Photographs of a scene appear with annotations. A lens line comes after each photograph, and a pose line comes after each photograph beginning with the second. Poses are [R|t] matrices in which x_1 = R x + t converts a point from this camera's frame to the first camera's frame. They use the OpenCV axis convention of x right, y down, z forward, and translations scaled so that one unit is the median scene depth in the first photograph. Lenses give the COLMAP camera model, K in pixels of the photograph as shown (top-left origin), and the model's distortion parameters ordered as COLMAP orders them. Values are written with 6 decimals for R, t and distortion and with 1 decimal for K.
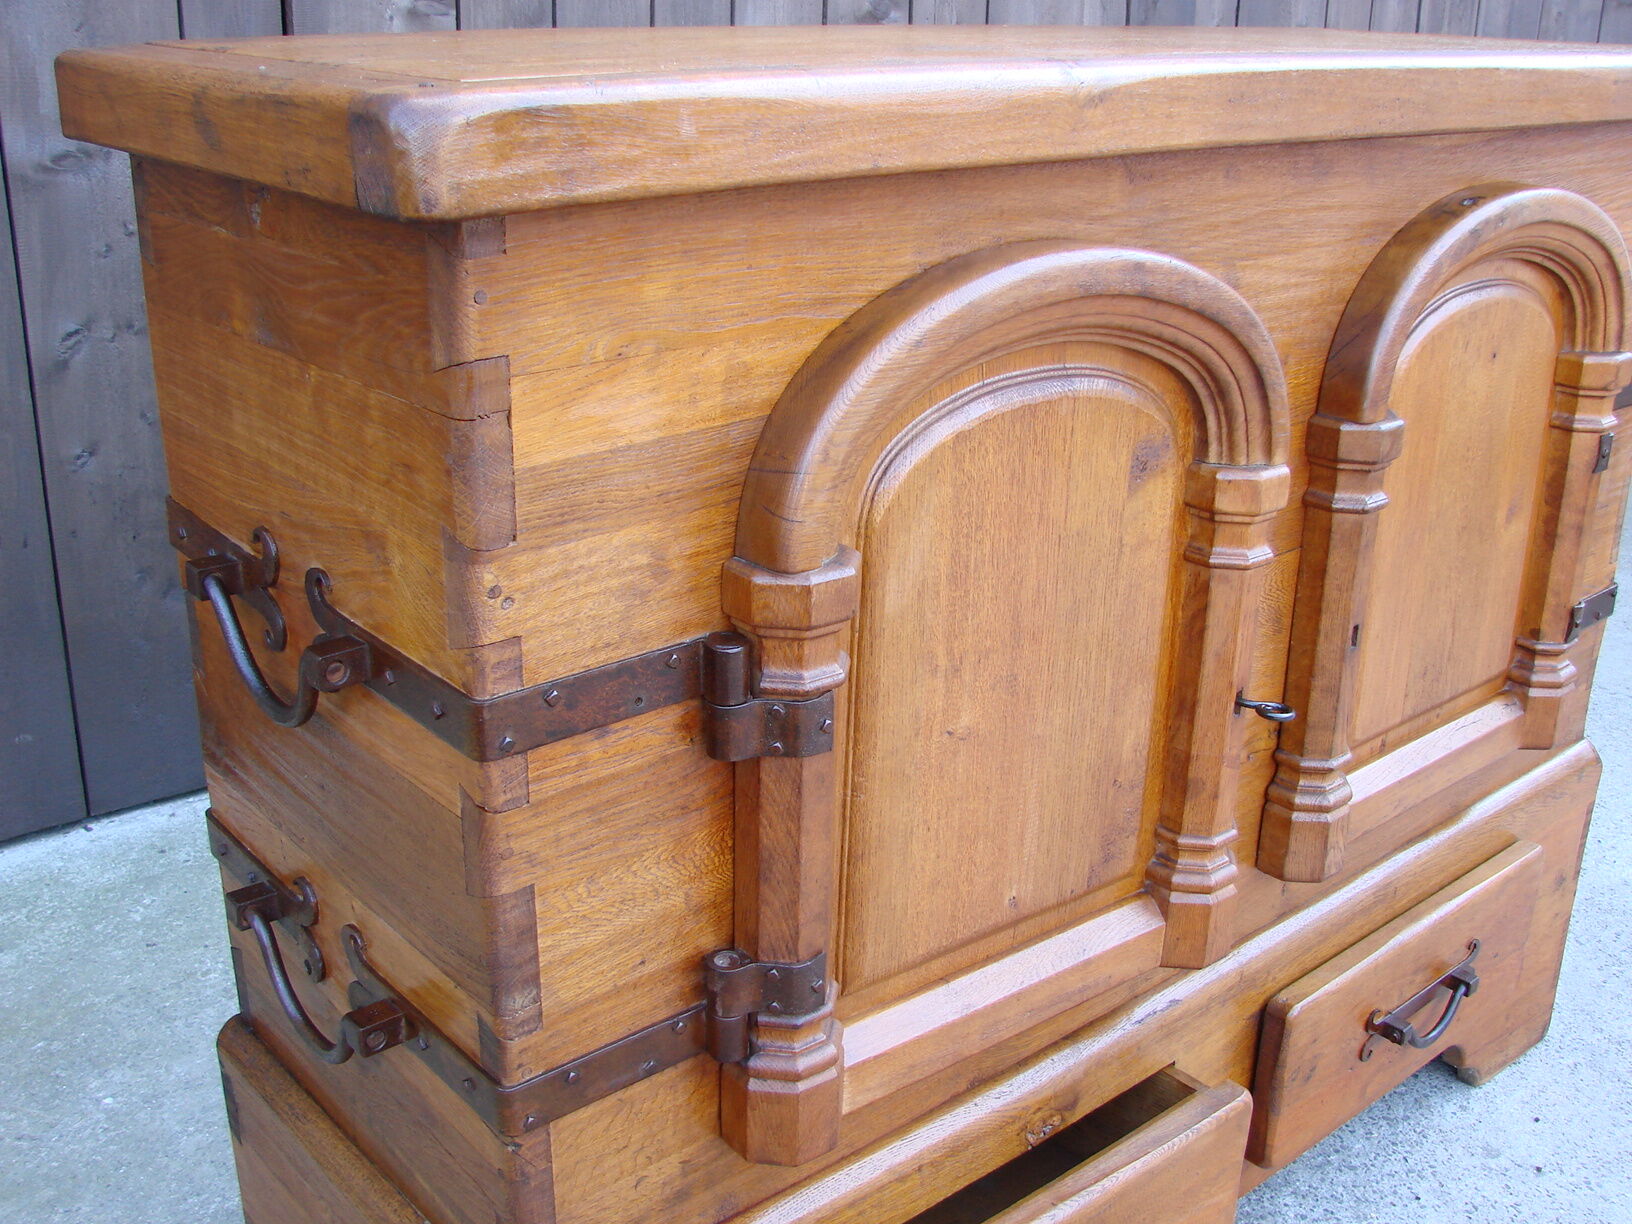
lens RADIAL K [[1748.4, 0, 825.8], [0, 1748.4, 642.4], [0, 0, 1]] dist [-0.218205, 0.266593]
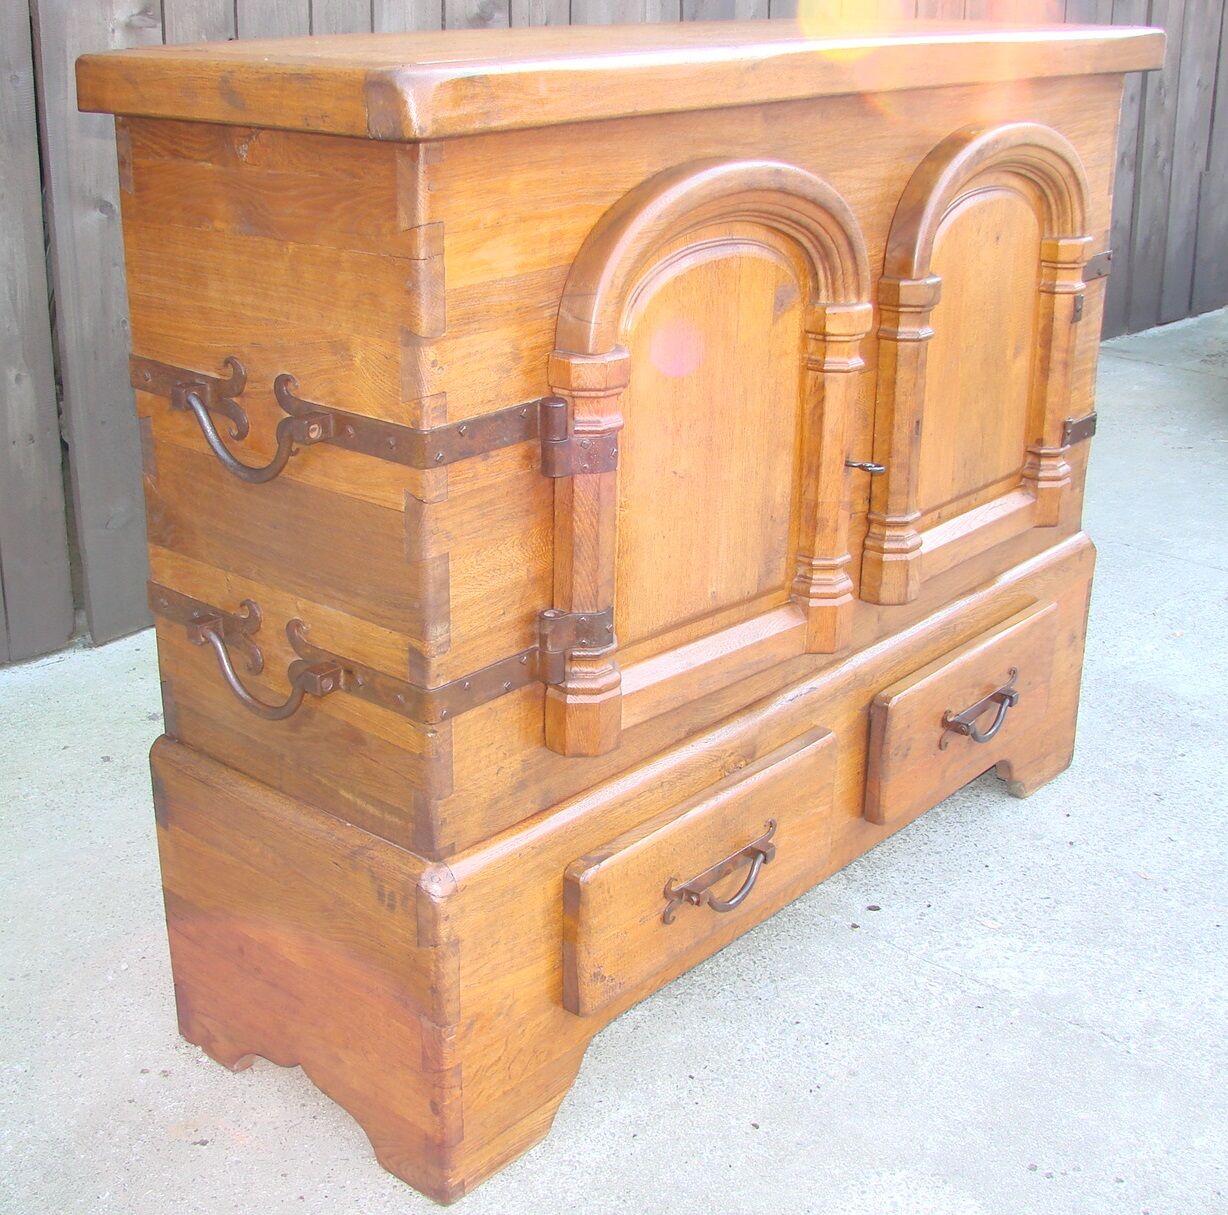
lens RADIAL K [[1744.4, 0, 507.8], [0, 1744.4, 627.7], [0, 0, 1]] dist [-0.225531, 0.287067]
pose [[0.994374, -0.060491, 0.086953, -0.226380], [0.061018, 0.998131, -0.003411, 0.190755], [-0.086584, 0.008698, 0.996207, -0.549629]]
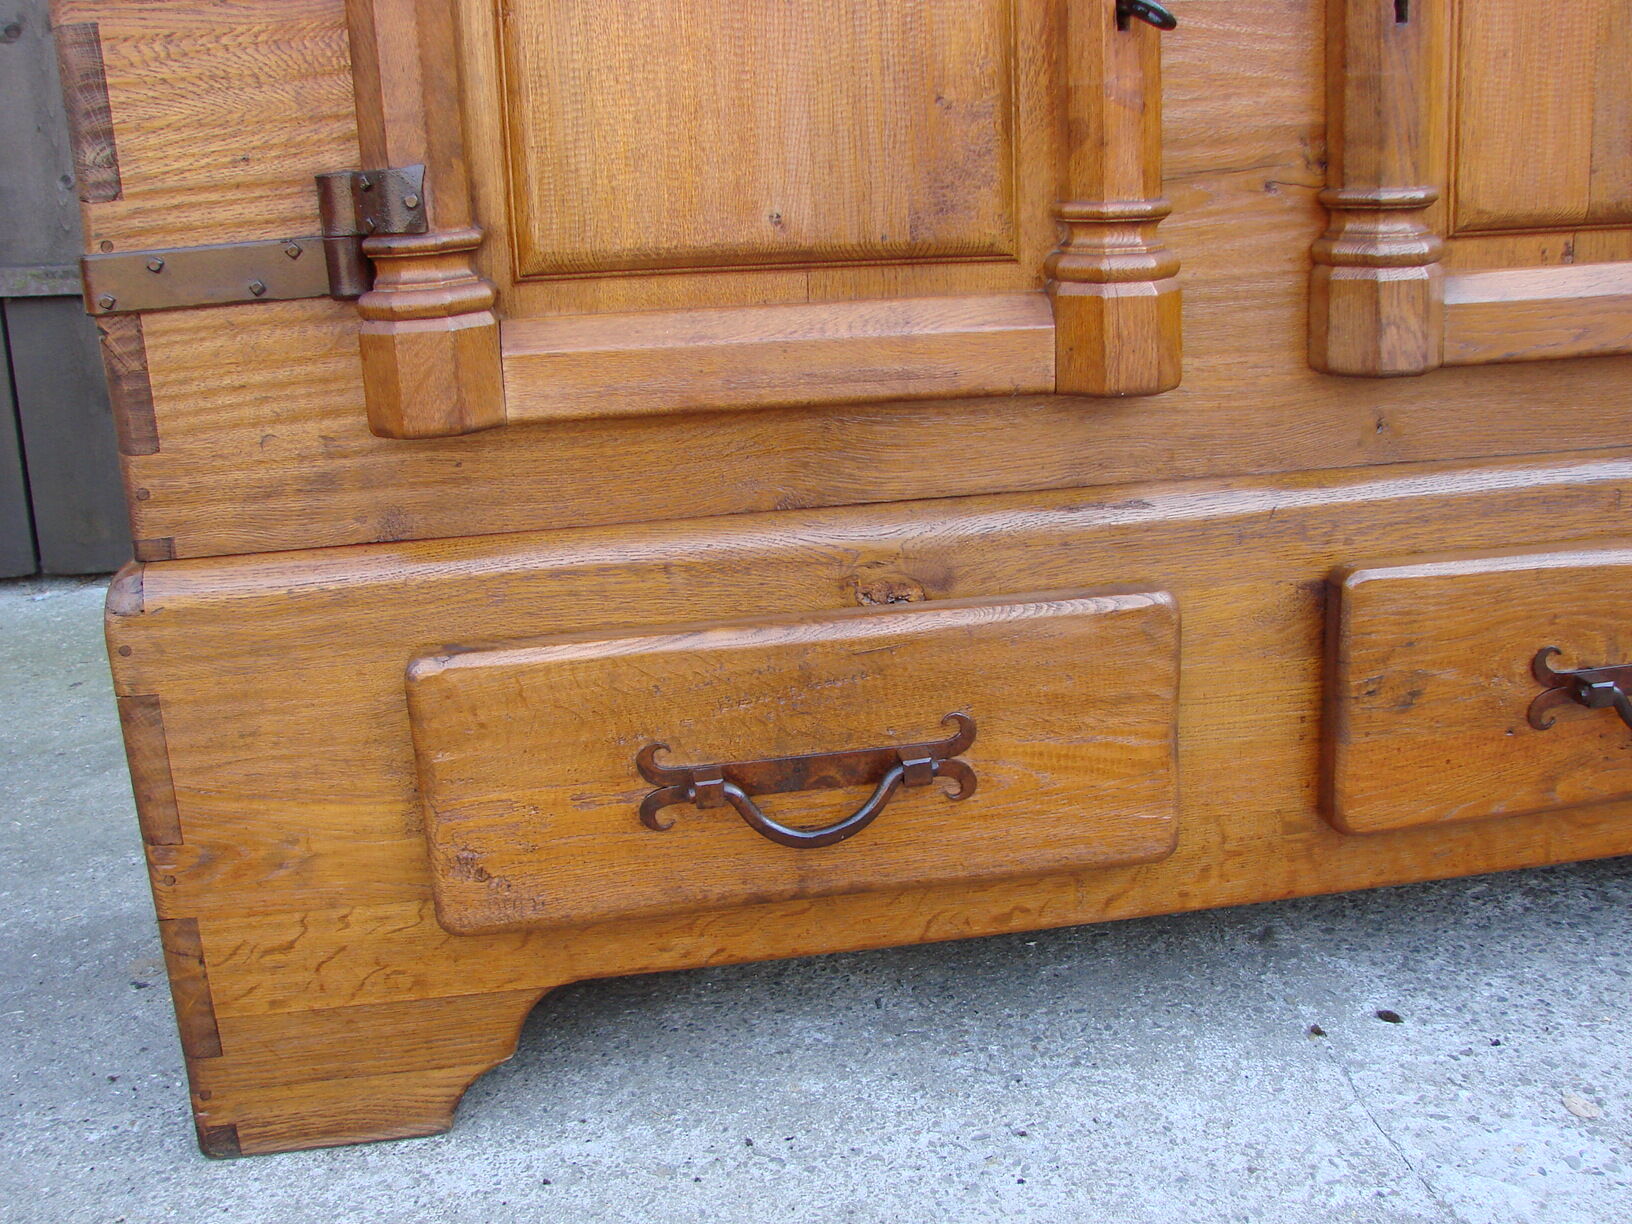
lens RADIAL K [[1748.4, 0, 825.8], [0, 1748.4, 642.4], [0, 0, 1]] dist [-0.218205, 0.266593]
pose [[0.840636, 0.101127, -0.532075, 0.643190], [-0.142124, 0.989174, -0.036540, 0.409461], [0.522620, 0.106338, 0.845908, 0.381143]]
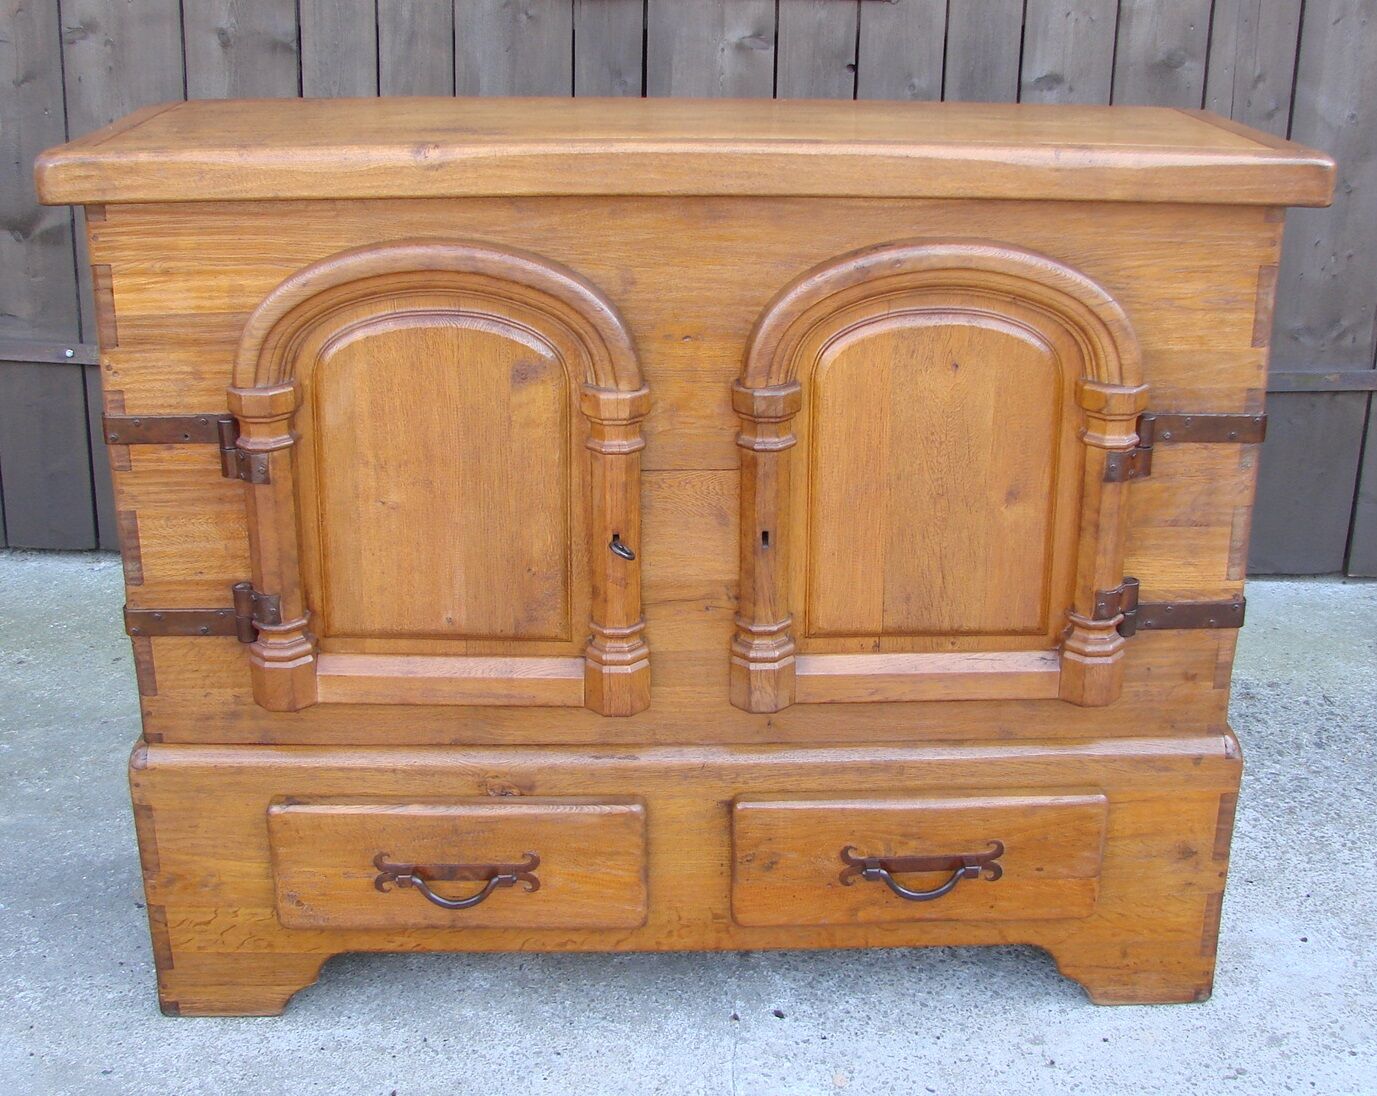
lens RADIAL K [[1740.9, 0, 702.1], [0, 1740.9, 529.1], [0, 0, 1]] dist [-0.213287, 0.248195]
pose [[0.776155, 0.206238, -0.595860, 1.426729], [-0.229266, 0.972622, 0.038005, -0.069247], [0.587385, 0.107113, 0.802188, -0.243728]]
